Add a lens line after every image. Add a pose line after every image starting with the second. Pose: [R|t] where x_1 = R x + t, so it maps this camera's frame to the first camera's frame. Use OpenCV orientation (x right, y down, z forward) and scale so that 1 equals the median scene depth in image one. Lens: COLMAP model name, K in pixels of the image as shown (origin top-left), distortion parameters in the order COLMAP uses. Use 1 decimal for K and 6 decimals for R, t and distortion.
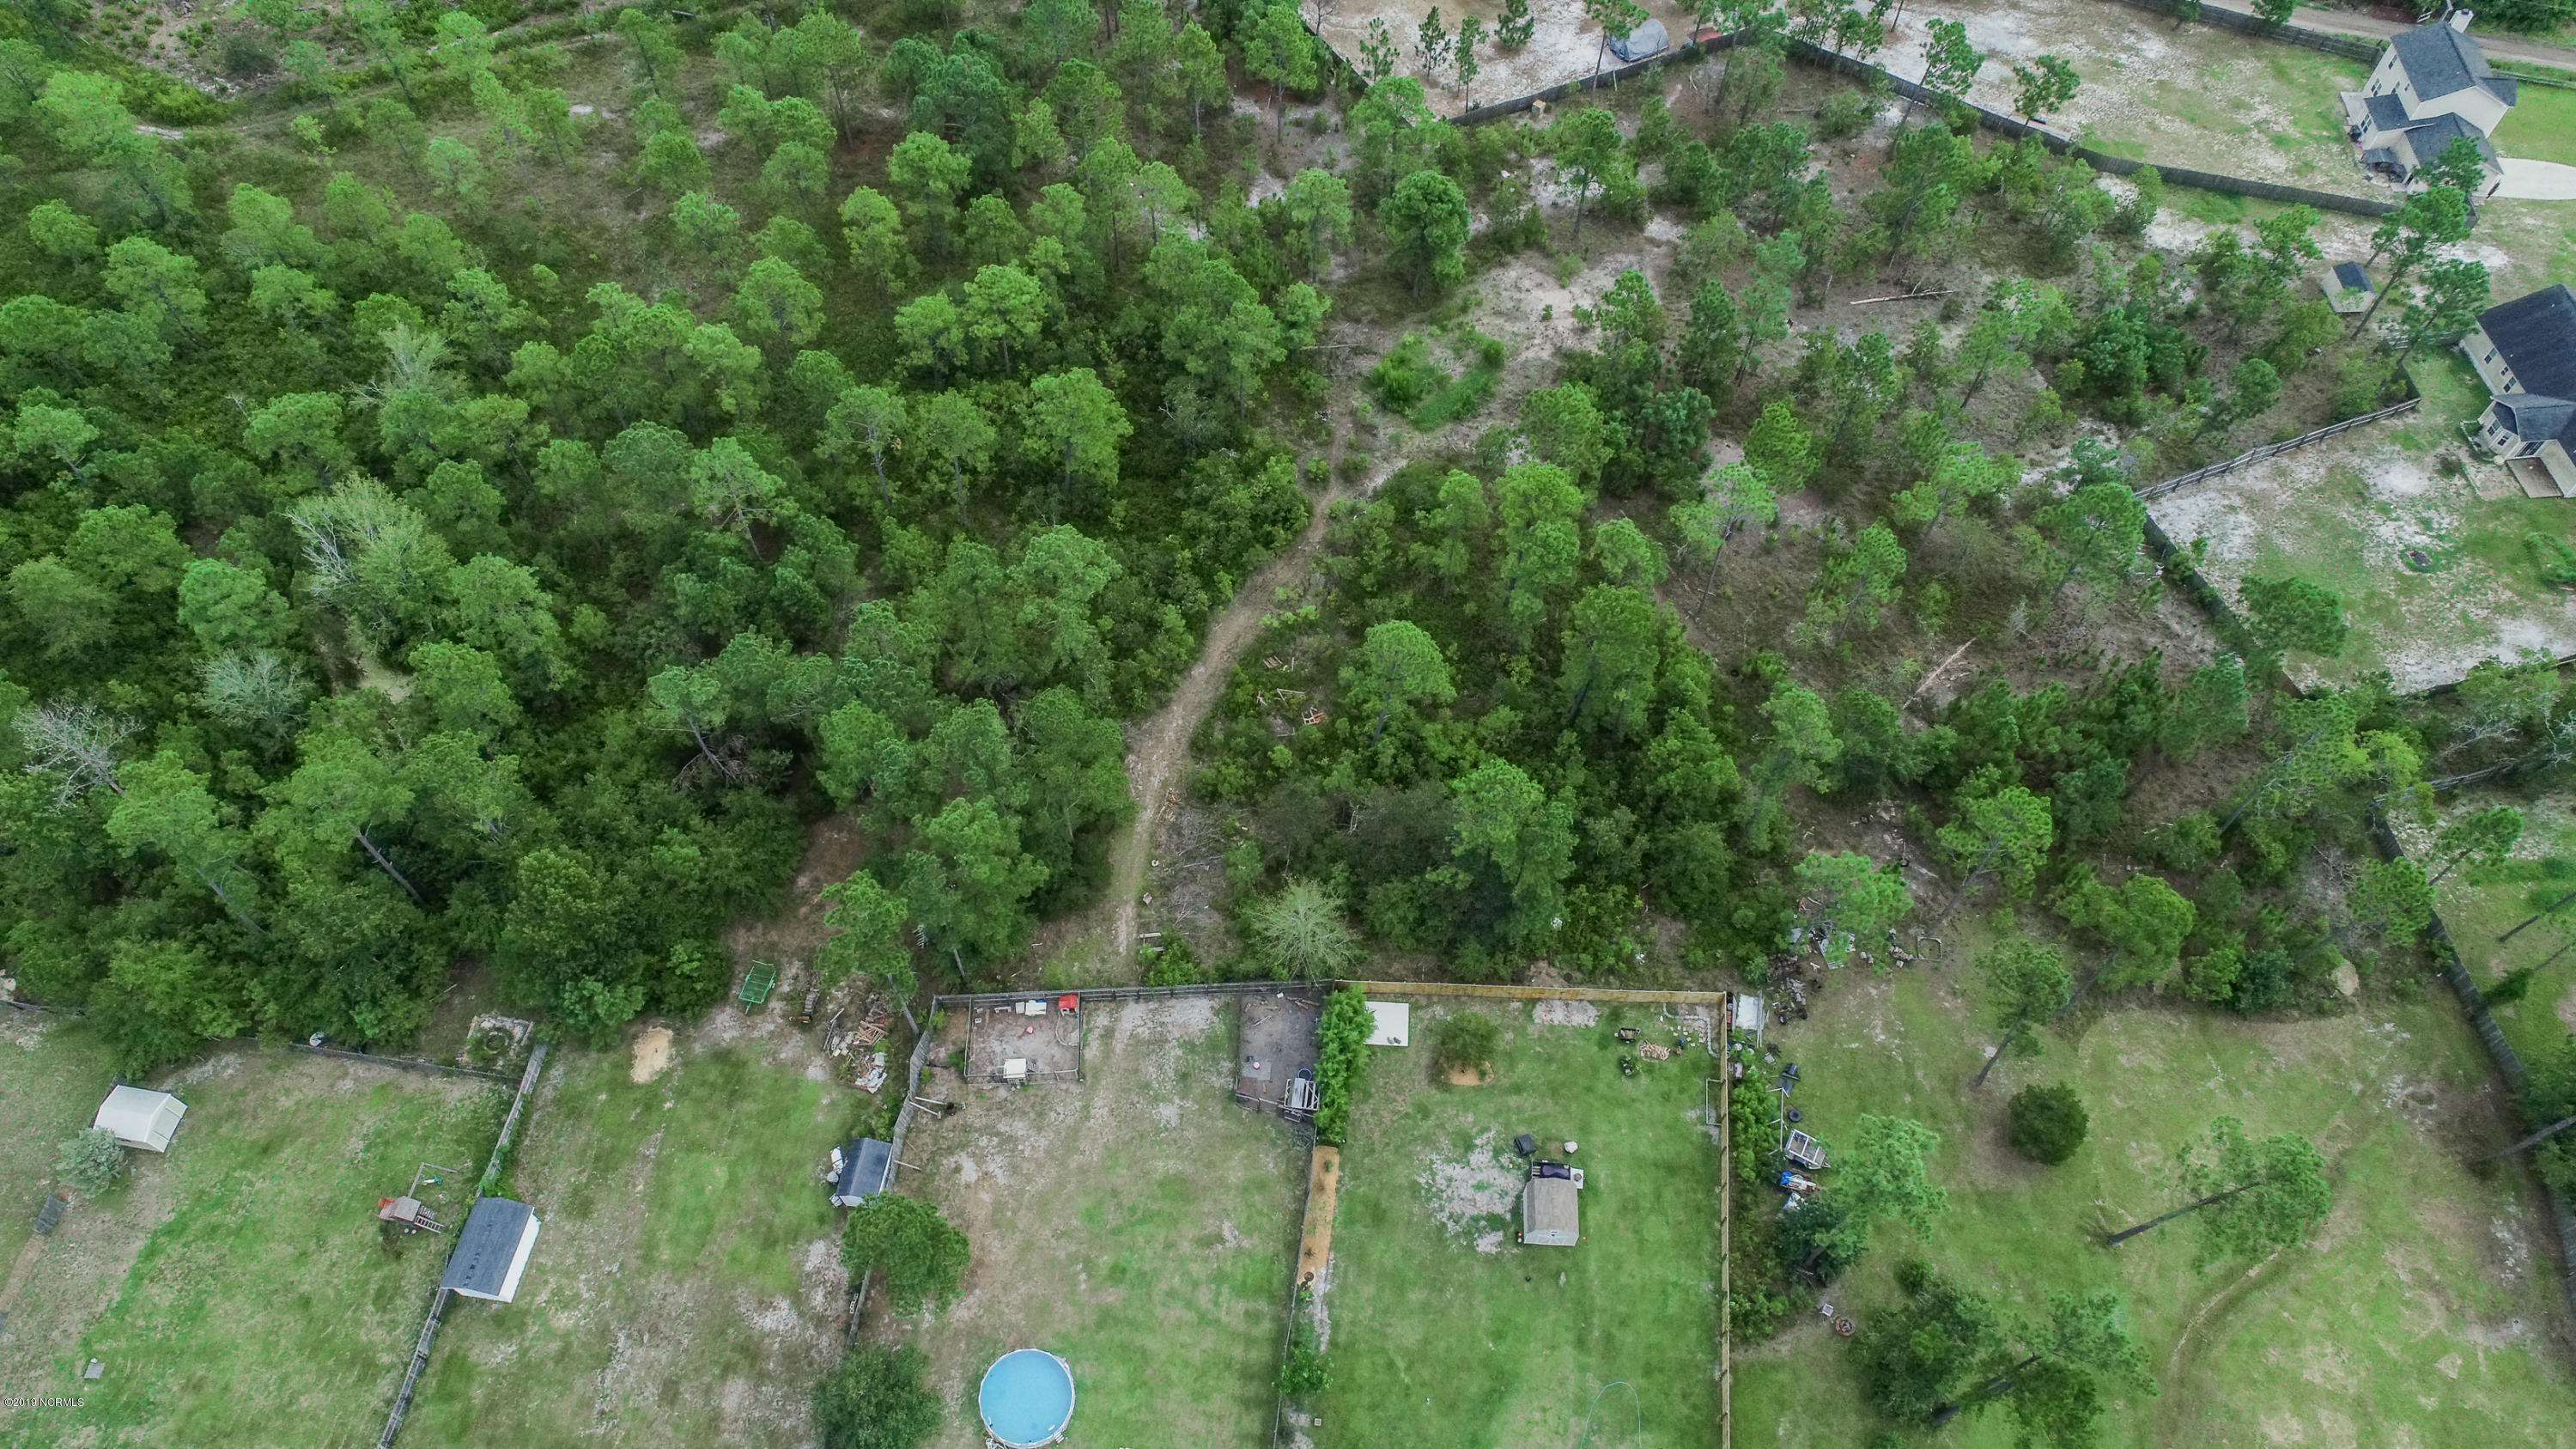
lens RADIAL K [[1724.0, 0, 1297.4], [0, 1724.0, 713.3], [0, 0, 1]] dist [-0.001886, 0.002441]
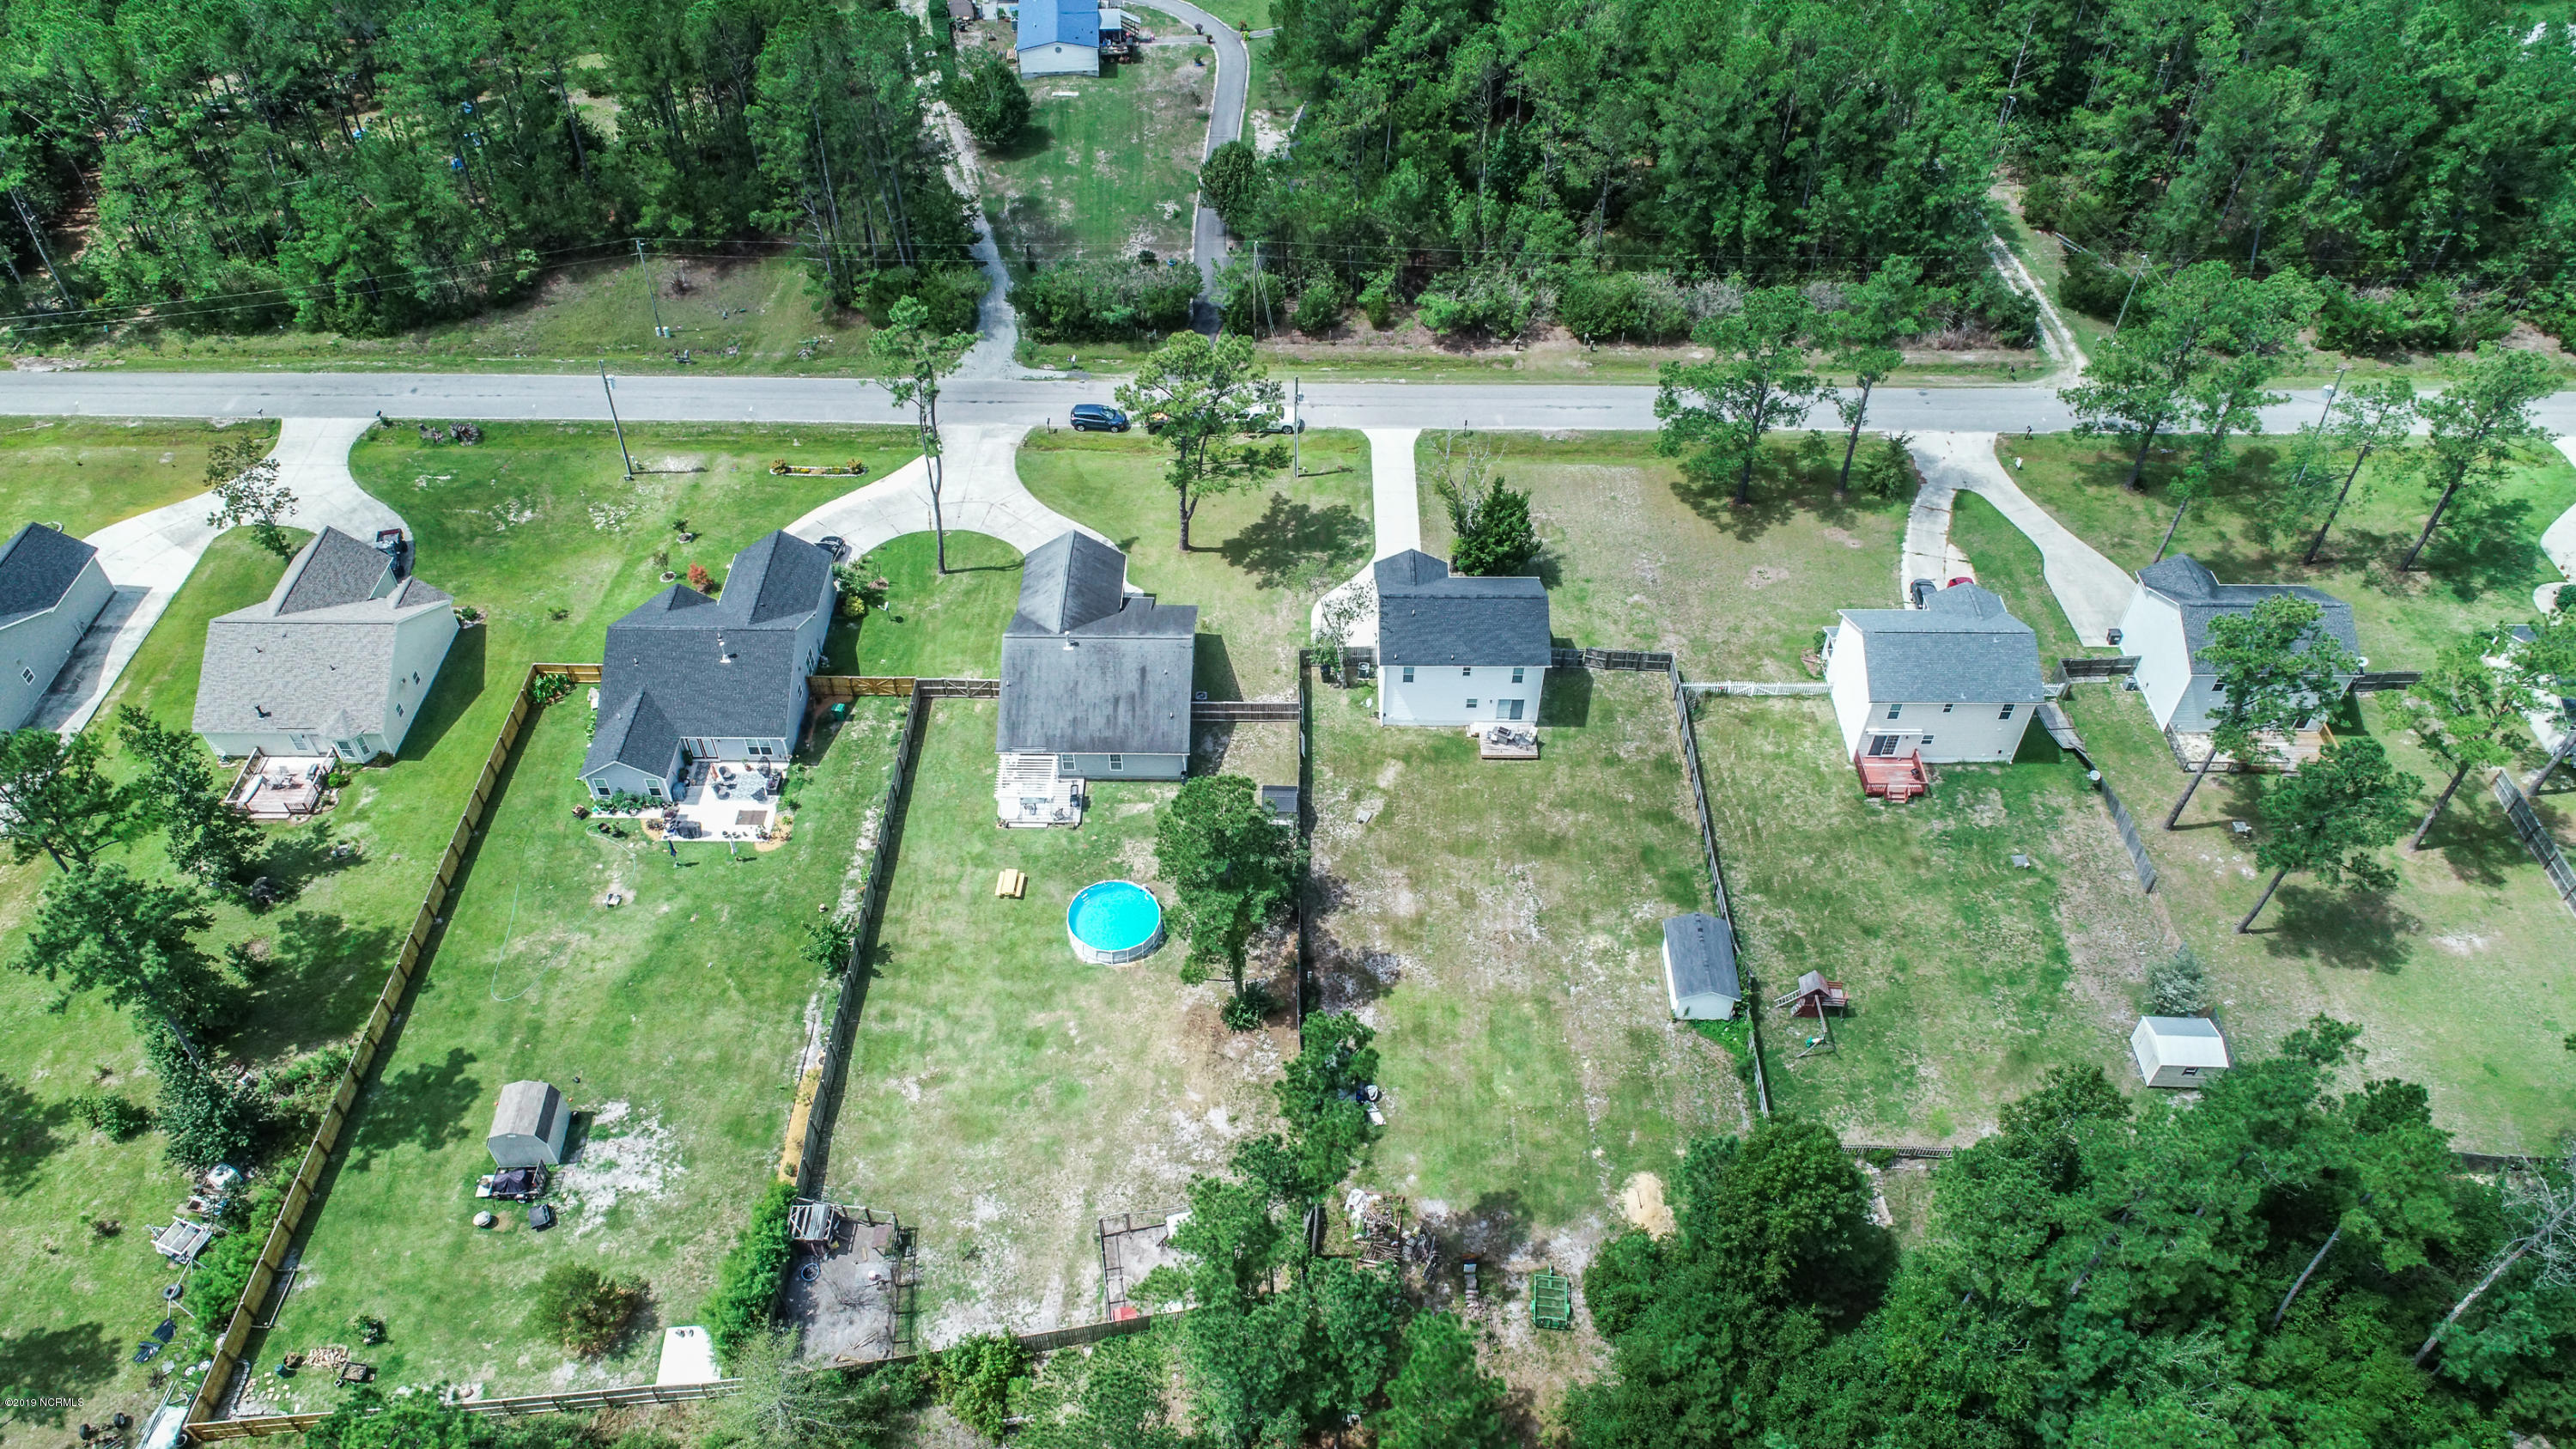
lens RADIAL K [[1724.0, 0, 1286.4], [0, 1724.0, 724.3], [0, 0, 1]] dist [-0.001886, 0.002441]
pose [[-0.993038, 0.082077, -0.084492, -0.166469], [-0.100130, -0.210372, 0.972480, -0.523176], [0.062044, 0.974170, 0.217126, 0.620048]]
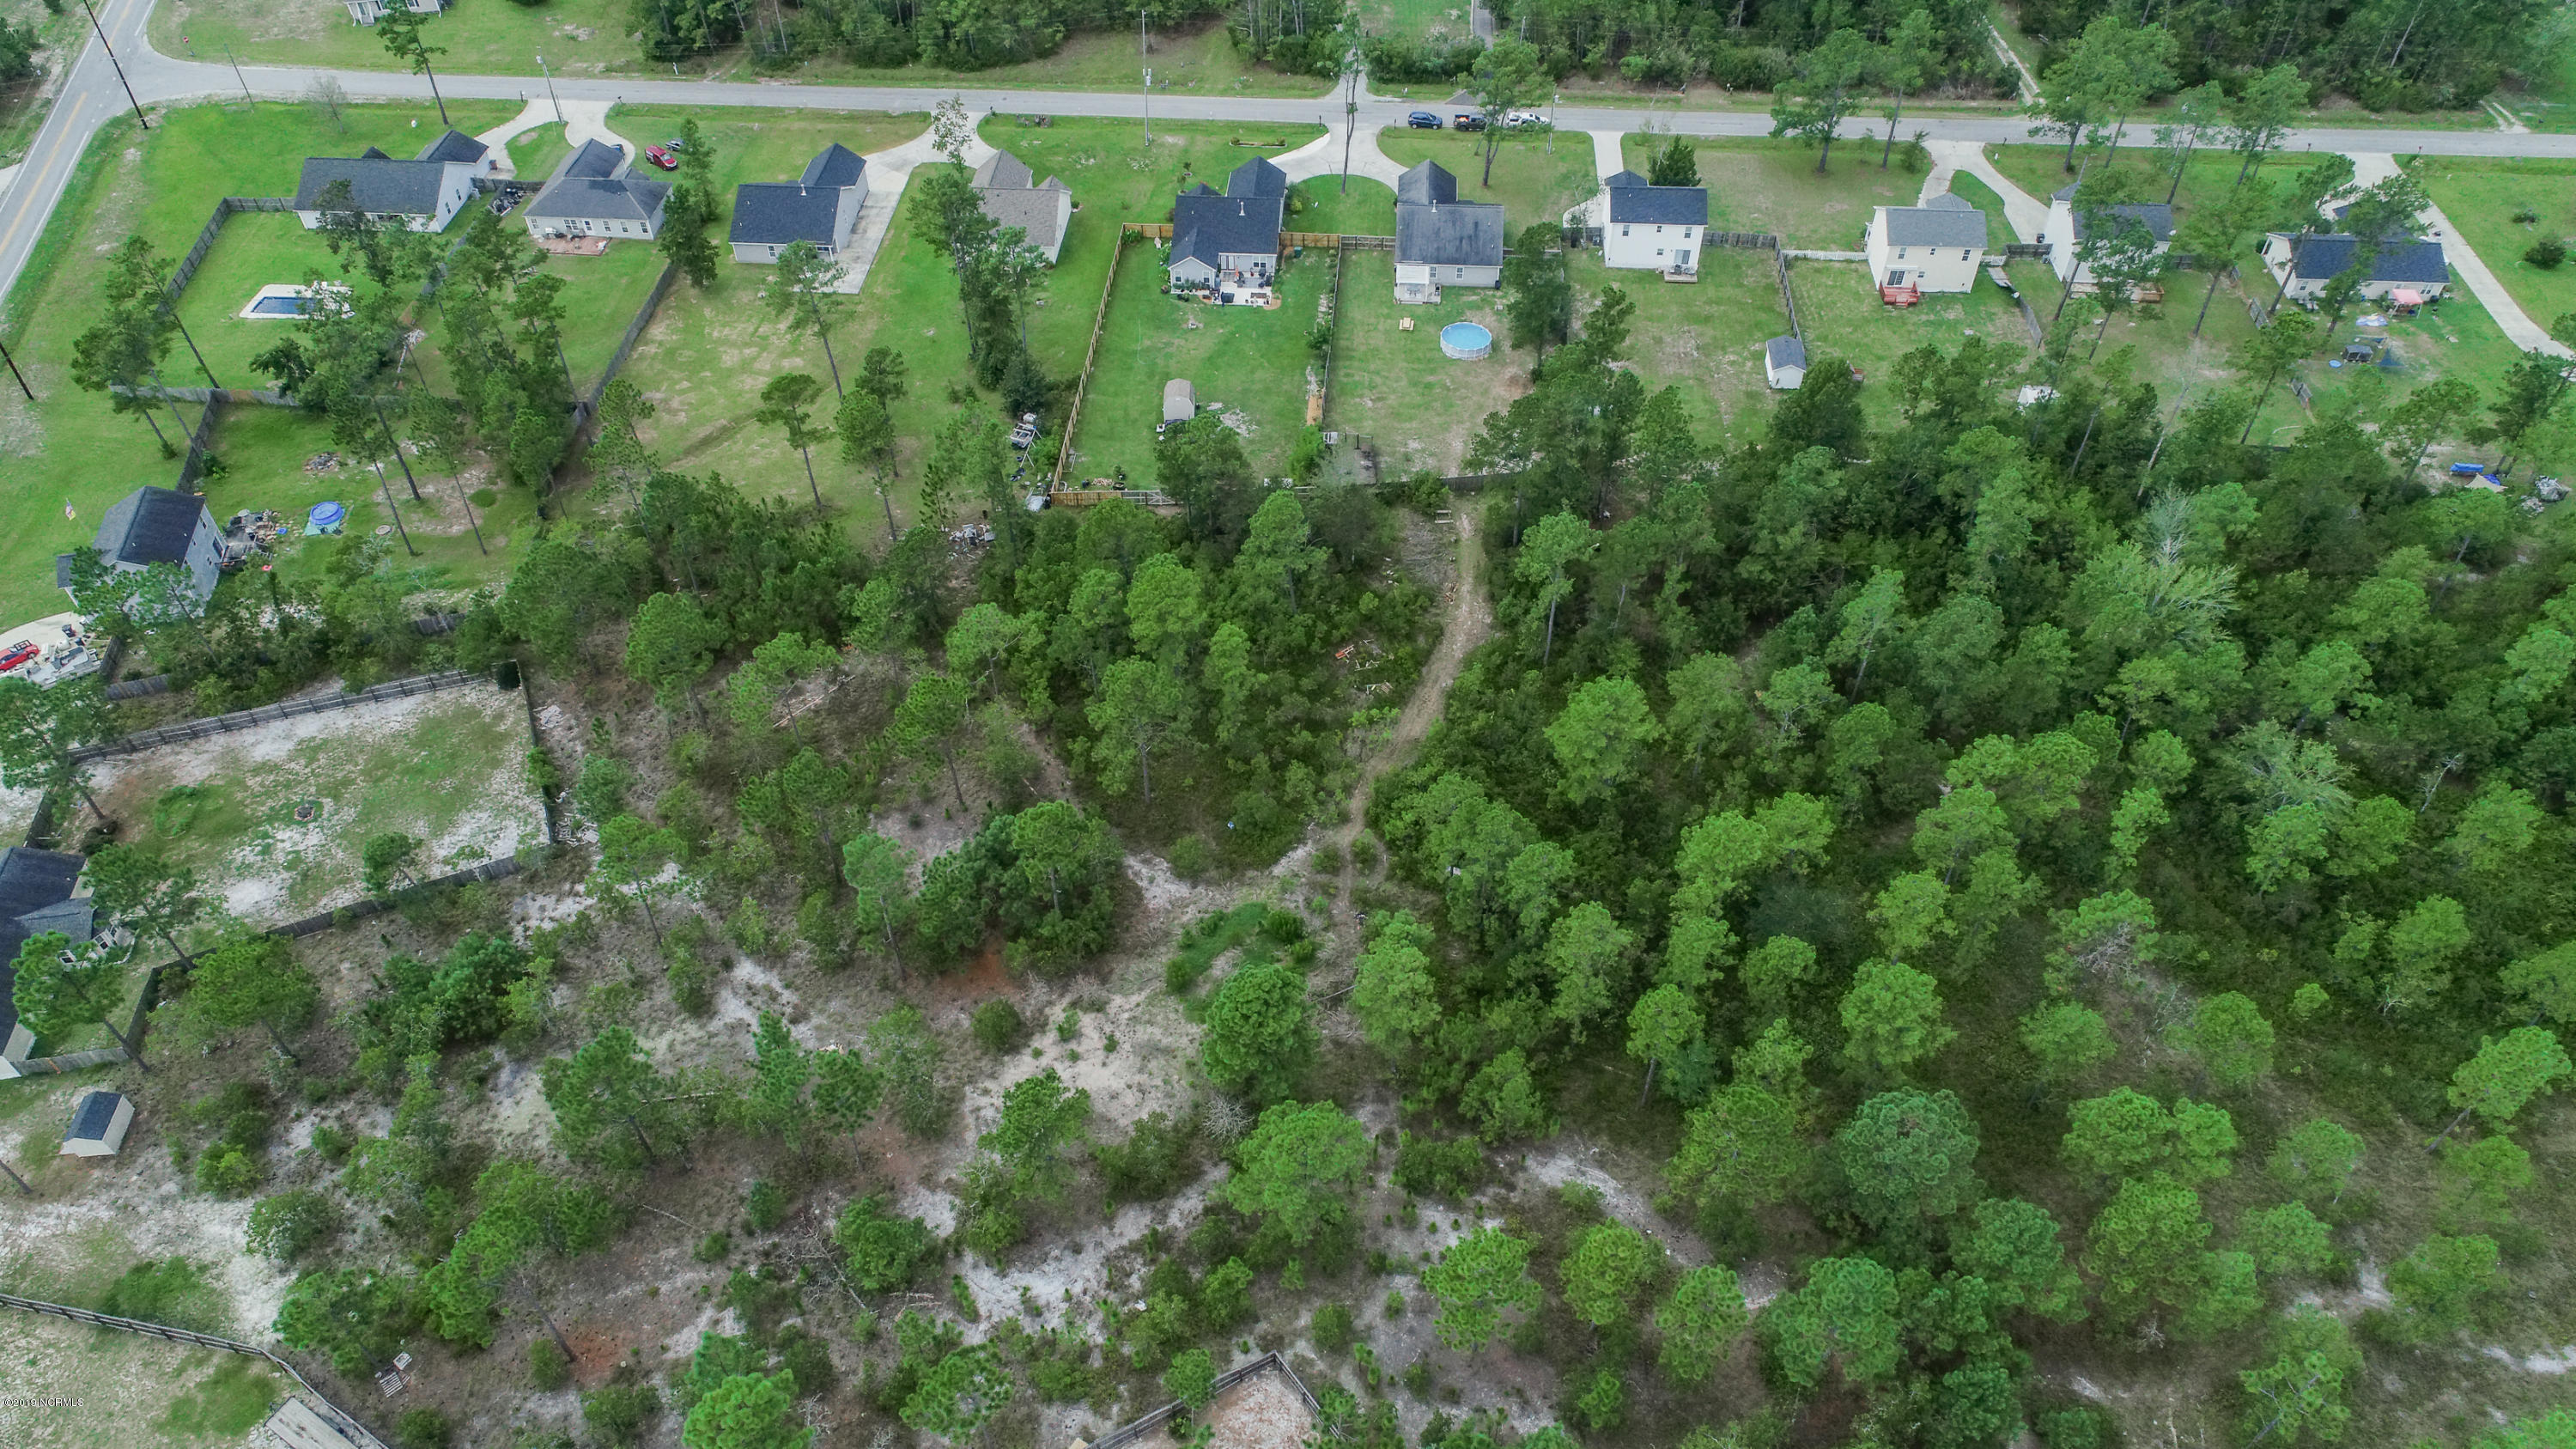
lens RADIAL K [[1724.0, 0, 1285.6], [0, 1724.0, 730.4], [0, 0, 1]] dist [-0.001886, 0.002441]
pose [[-0.998403, 0.044261, -0.035100, 0.112278], [-0.043996, -0.219526, 0.974614, -1.382693], [0.035432, 0.974602, 0.221123, 0.911188]]
